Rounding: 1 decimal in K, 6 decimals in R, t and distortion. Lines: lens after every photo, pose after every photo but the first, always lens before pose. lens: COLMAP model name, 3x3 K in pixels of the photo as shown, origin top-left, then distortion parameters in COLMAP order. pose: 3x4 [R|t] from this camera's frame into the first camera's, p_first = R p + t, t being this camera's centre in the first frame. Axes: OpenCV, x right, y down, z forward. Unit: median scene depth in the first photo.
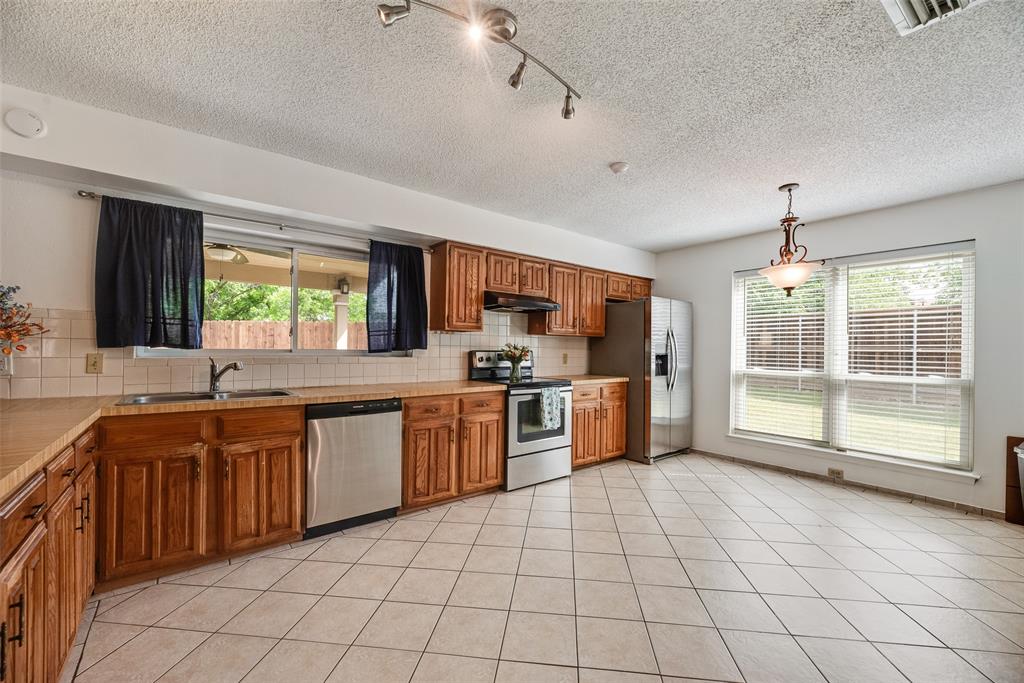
lens RADIAL K [[416.5, 0, 517.7], [0, 416.5, 347.5], [0, 0, 1]] dist [0.000439, 0.000214]
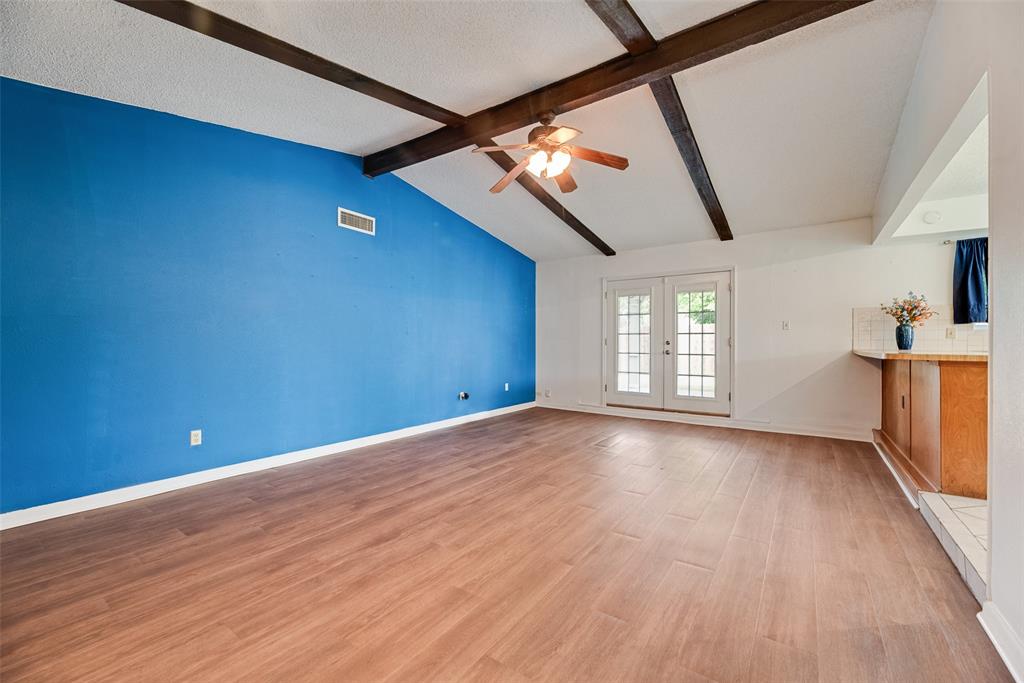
lens RADIAL K [[416.5, 0, 508.7], [0, 416.5, 344.7], [0, 0, 1]] dist [0.000439, 0.000214]
pose [[0.273863, -0.008466, -0.961731, 0.147295], [-0.001716, 0.999955, -0.009291, 0.075045], [0.961767, 0.004195, 0.273836, -0.932399]]
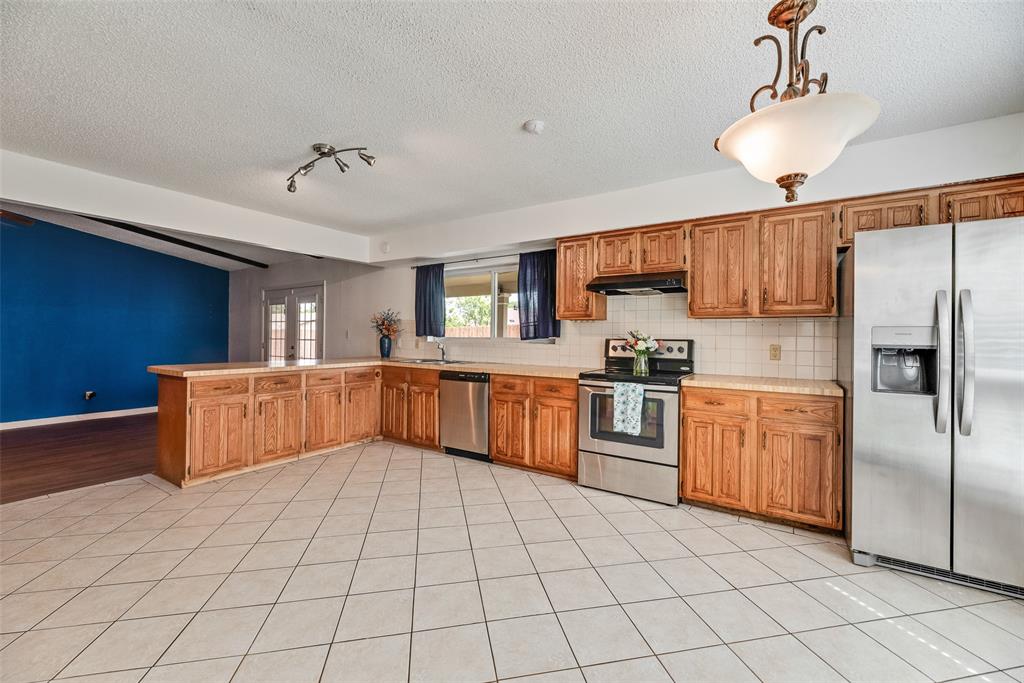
lens RADIAL K [[416.5, 0, 517.2], [0, 416.5, 337.7], [0, 0, 1]] dist [0.000439, 0.000214]
pose [[0.312831, -0.002462, -0.949806, 0.829129], [-0.001001, 0.999995, -0.002922, 0.009013], [0.949808, 0.001865, 0.312827, 0.551635]]
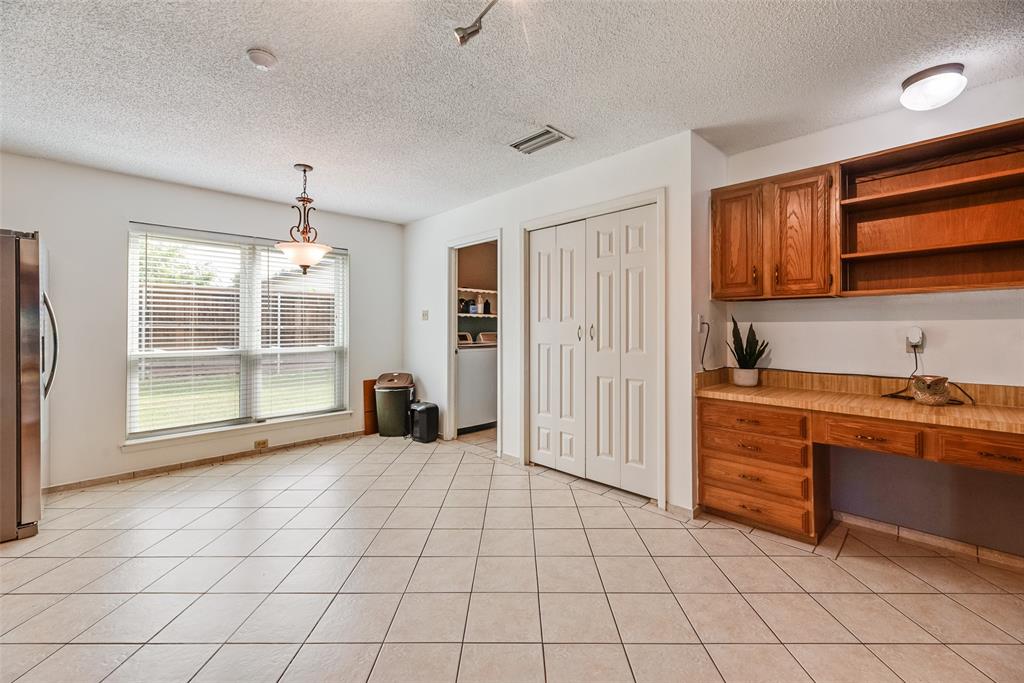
lens RADIAL K [[416.5, 0, 523.3], [0, 416.5, 325.6], [0, 0, 1]] dist [0.000439, 0.000214]
pose [[-0.123078, -0.003609, 0.992390, -0.383181], [0.000367, 0.999993, 0.003682, 0.001276], [-0.992397, 0.000817, -0.123076, 0.517721]]
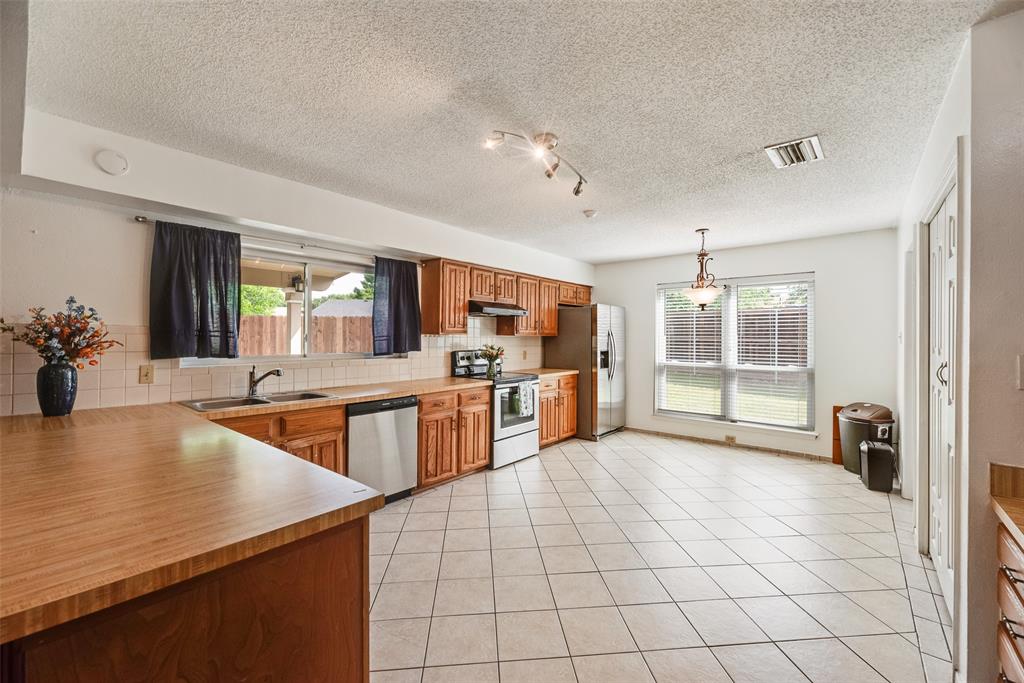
lens RADIAL K [[416.5, 0, 520.8], [0, 416.5, 333.9], [0, 0, 1]] dist [0.000439, 0.000214]
pose [[0.976740, -0.004306, 0.214383, -0.199179], [0.004871, 0.999986, -0.002106, -0.040264], [-0.214371, 0.003101, 0.976747, -0.182719]]
